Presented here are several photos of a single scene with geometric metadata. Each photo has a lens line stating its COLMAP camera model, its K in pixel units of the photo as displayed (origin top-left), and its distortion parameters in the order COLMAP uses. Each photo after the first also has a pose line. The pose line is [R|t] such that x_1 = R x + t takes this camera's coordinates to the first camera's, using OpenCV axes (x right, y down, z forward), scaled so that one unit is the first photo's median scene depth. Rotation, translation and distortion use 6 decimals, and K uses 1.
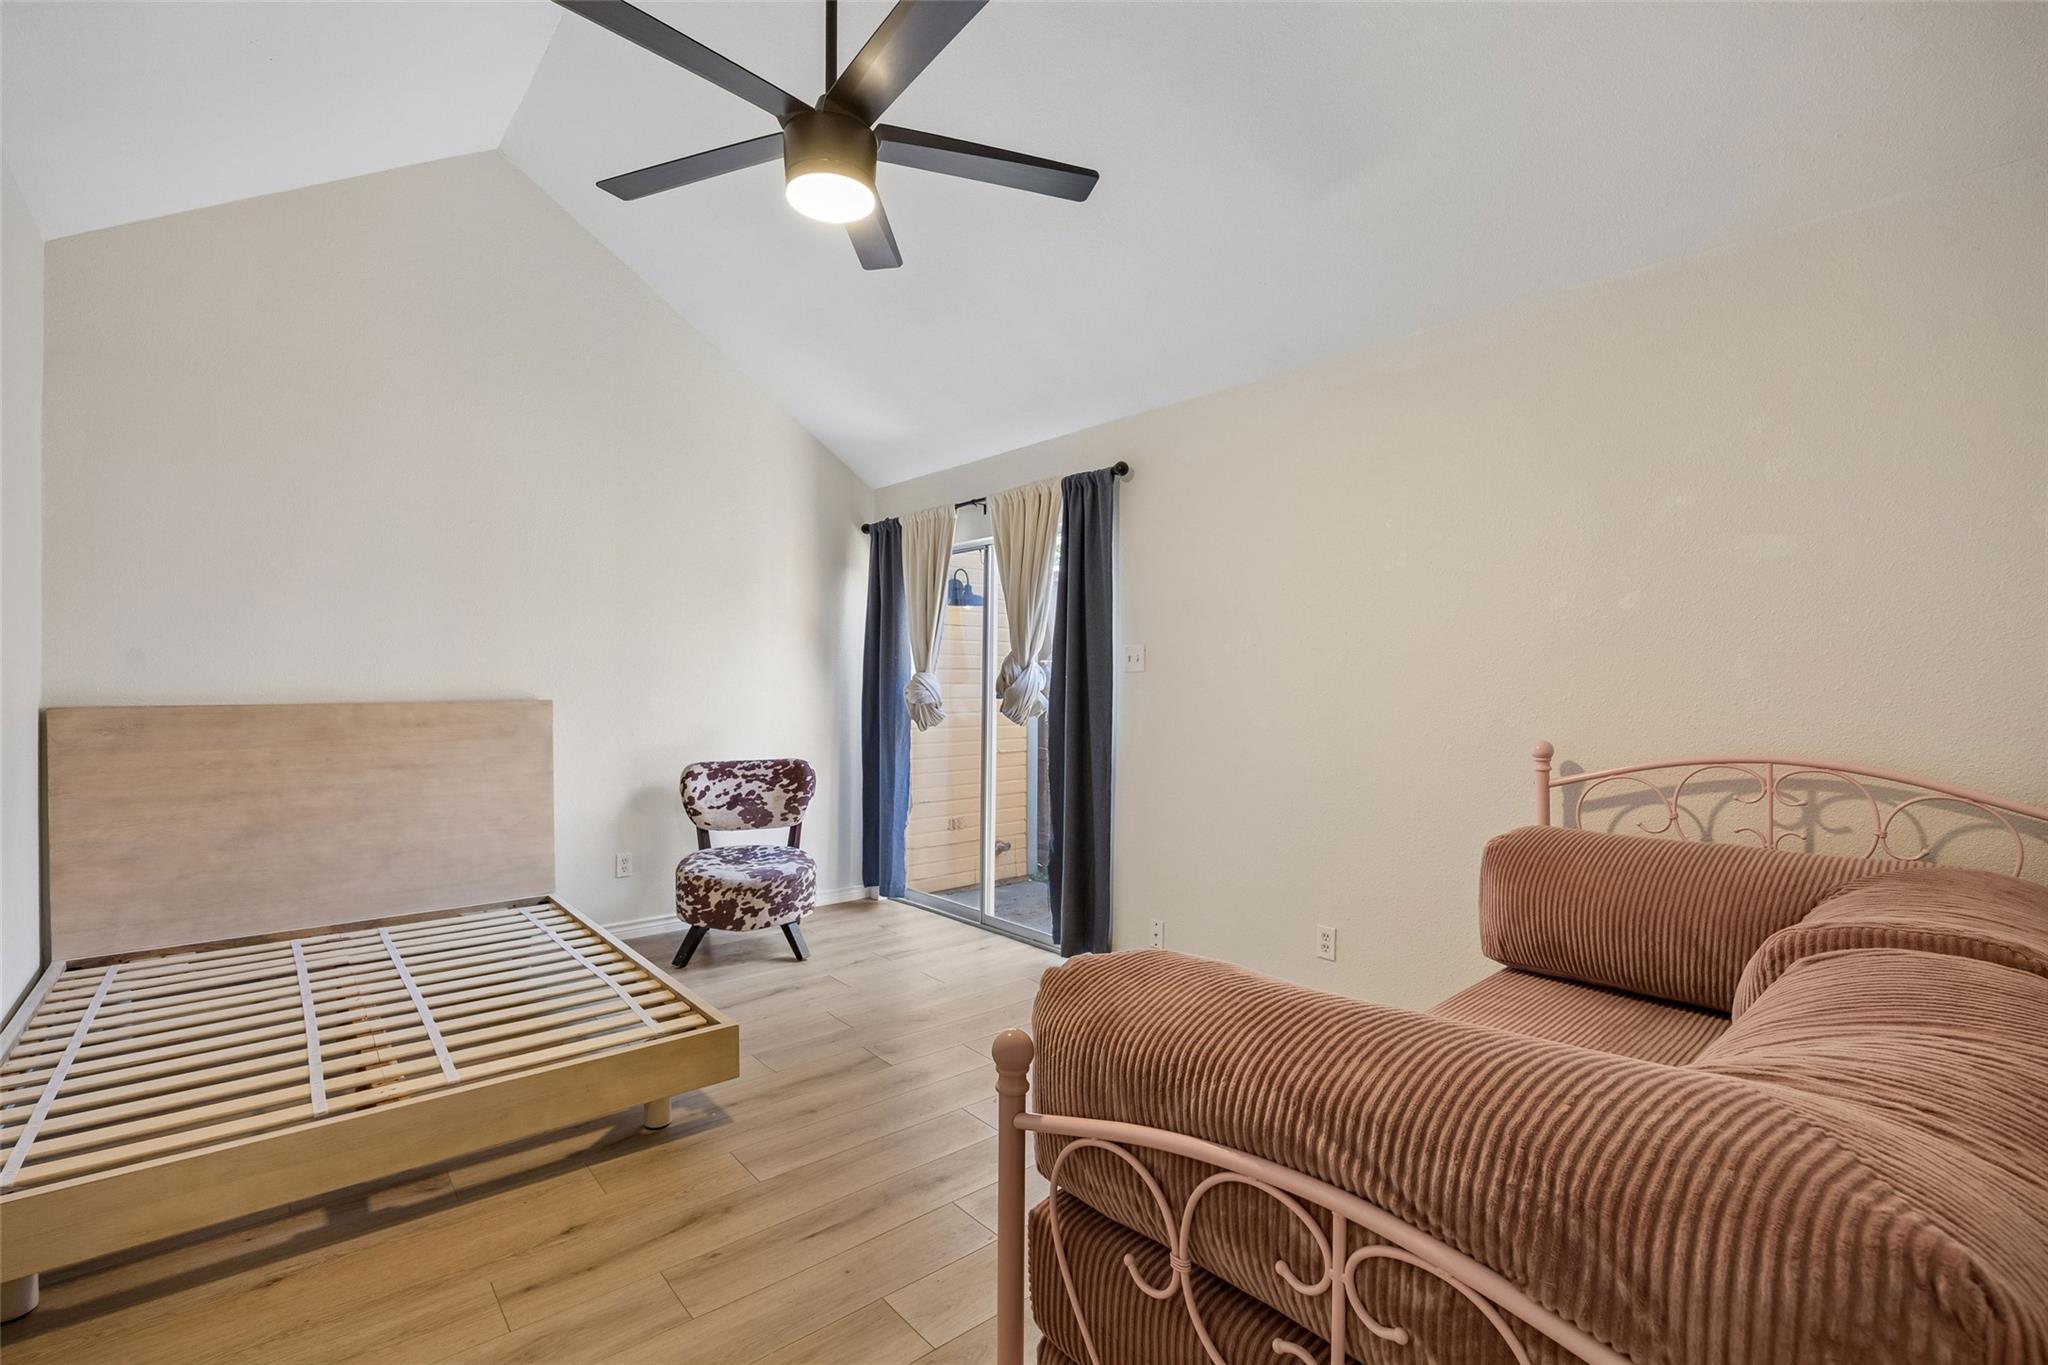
lens RADIAL K [[906.3, 0, 1012.5], [0, 906.3, 685.2], [0, 0, 1]] dist [-0.016470, 0.001746]
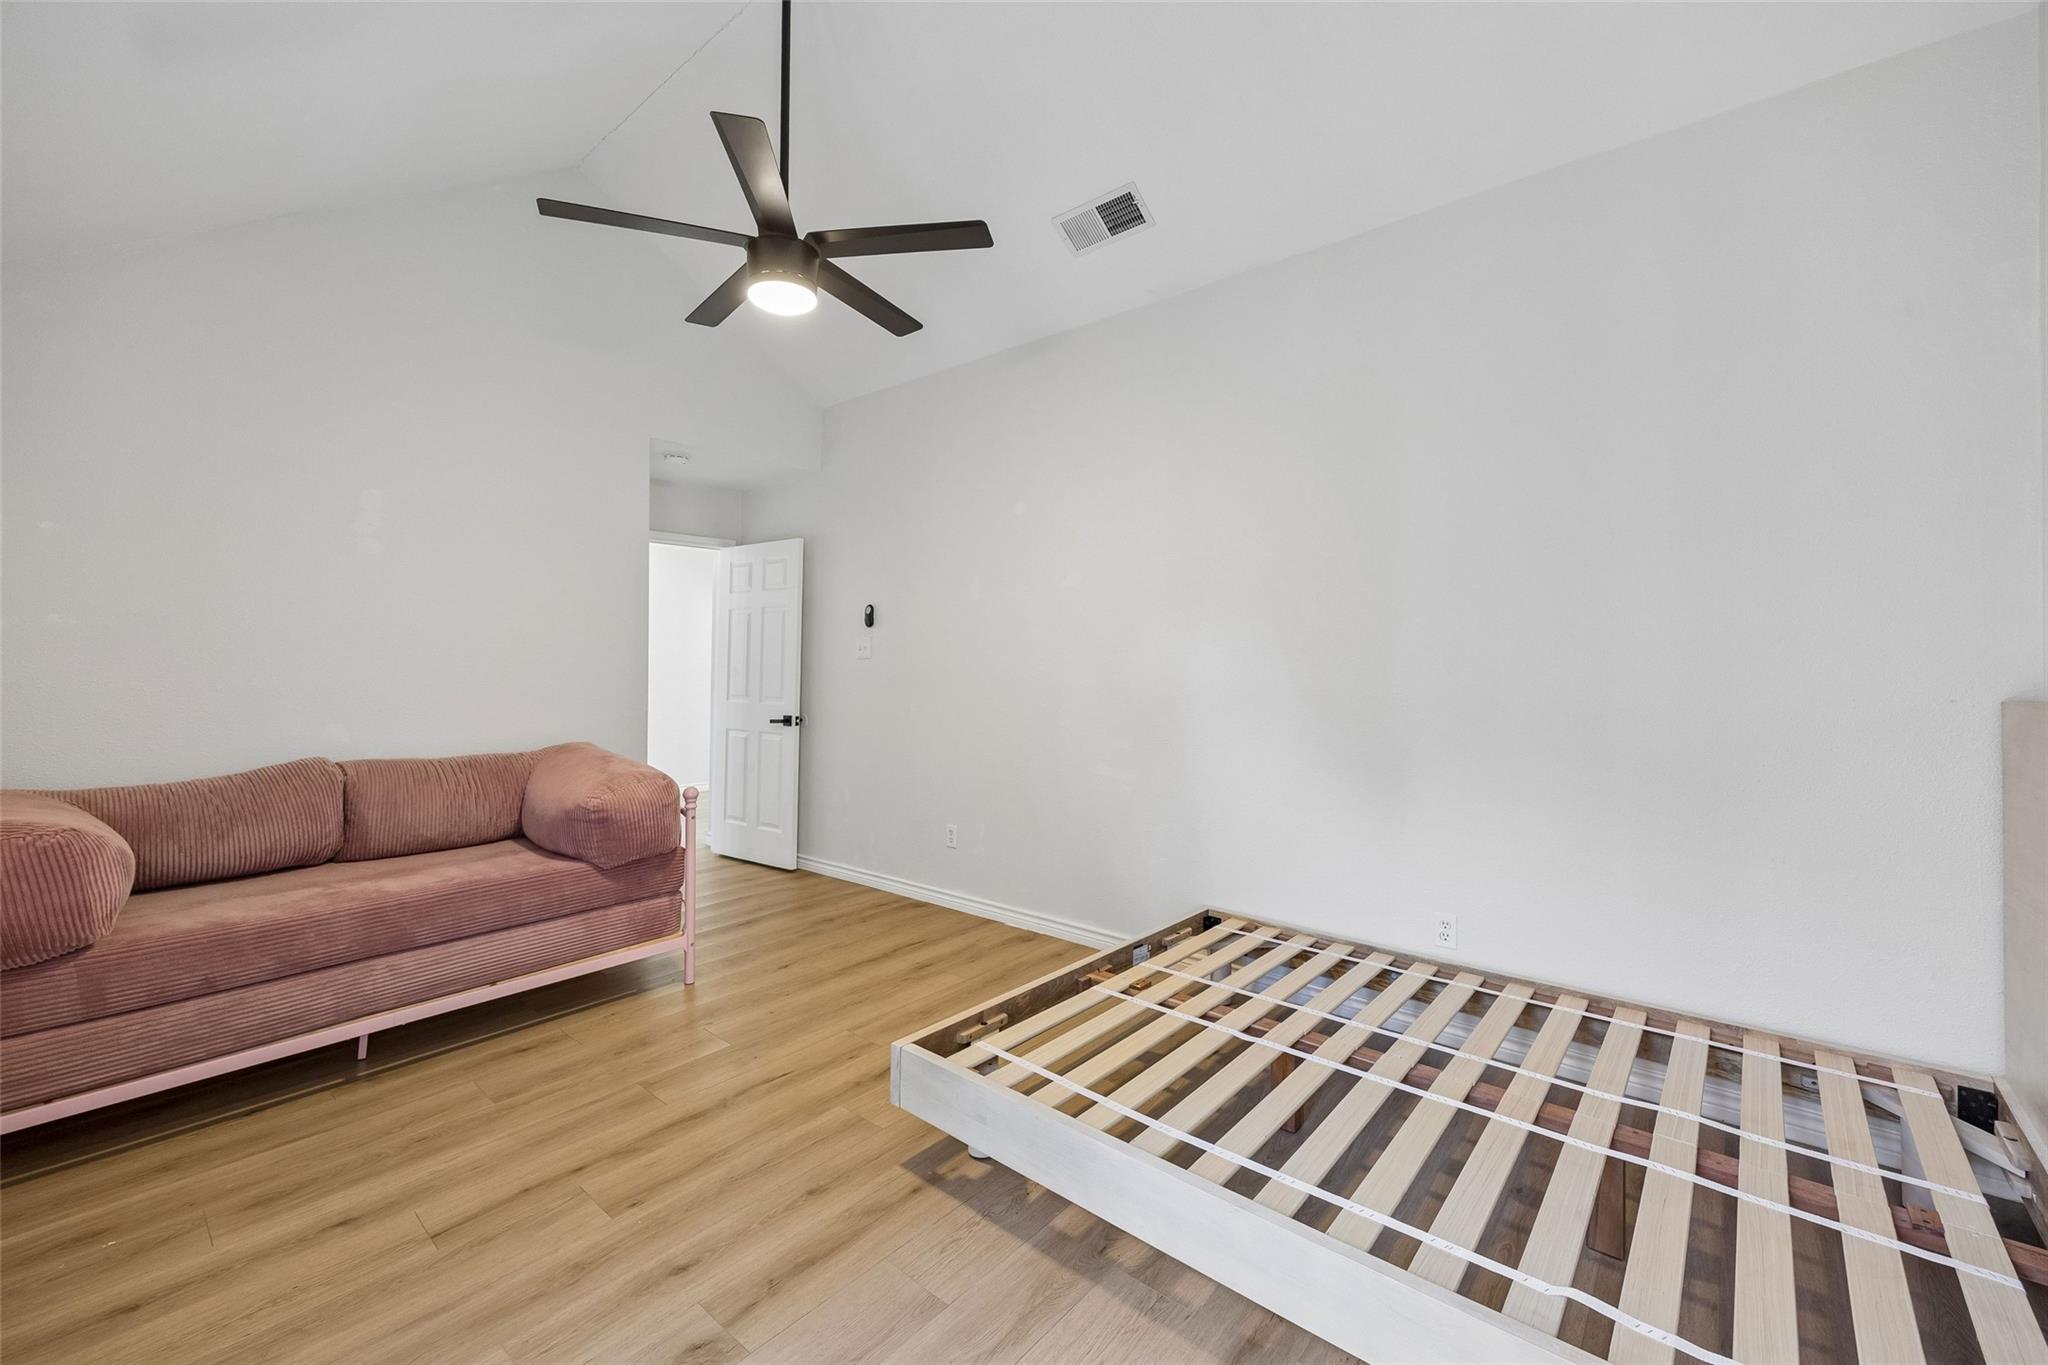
lens RADIAL K [[837.9, 0, 1026.3], [0, 837.9, 672.0], [0, 0, 1]] dist [-0.000692, -0.000079]
pose [[-0.986015, -0.005715, -0.166560, -0.308135], [-0.007084, 0.999946, 0.007626, -0.004362], [0.166507, 0.008699, -0.986002, 1.923407]]
